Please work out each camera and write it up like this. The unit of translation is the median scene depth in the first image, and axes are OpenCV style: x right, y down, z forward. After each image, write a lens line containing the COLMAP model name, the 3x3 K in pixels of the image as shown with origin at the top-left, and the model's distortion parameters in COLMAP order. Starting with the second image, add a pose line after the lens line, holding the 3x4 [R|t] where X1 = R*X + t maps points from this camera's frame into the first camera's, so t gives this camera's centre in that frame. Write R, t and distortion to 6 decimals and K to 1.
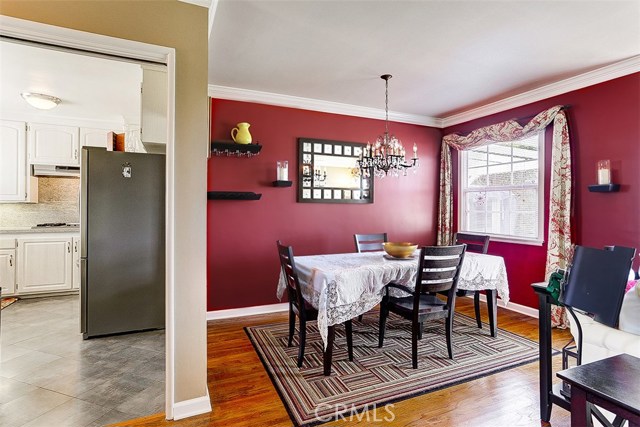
lens RADIAL K [[311.5, 0, 321.1], [0, 311.5, 210.2], [0, 0, 1]] dist [0.003711, 0.001937]
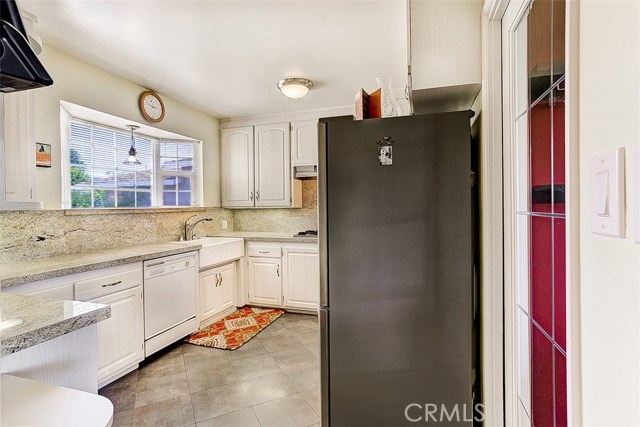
lens RADIAL K [[337.2, 0, 320.0], [0, 337.2, 213.5], [0, 0, 1]] dist [-0.000356, 0.000380]
pose [[0.738734, 0.001840, -0.673995, -0.208962], [0.011620, 0.999813, 0.015466, -0.023965], [0.673897, -0.019257, 0.738574, 0.328942]]
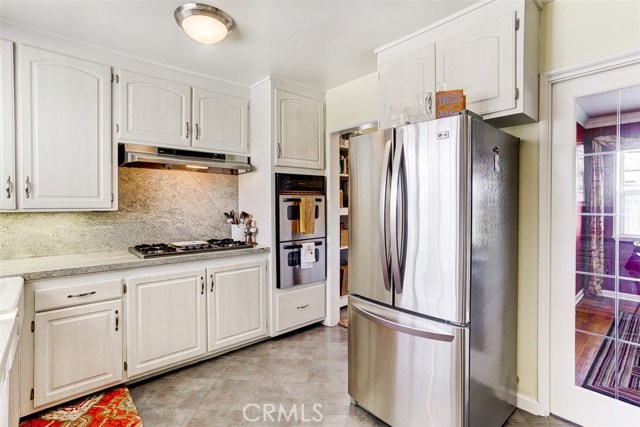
lens RADIAL K [[311.5, 0, 321.1], [0, 311.5, 210.2], [0, 0, 1]] dist [0.003711, 0.001937]
pose [[0.948572, -0.012595, 0.316312, -0.797618], [0.009418, 0.999889, 0.011569, -0.030420], [-0.316422, -0.007995, 0.948585, 0.370526]]
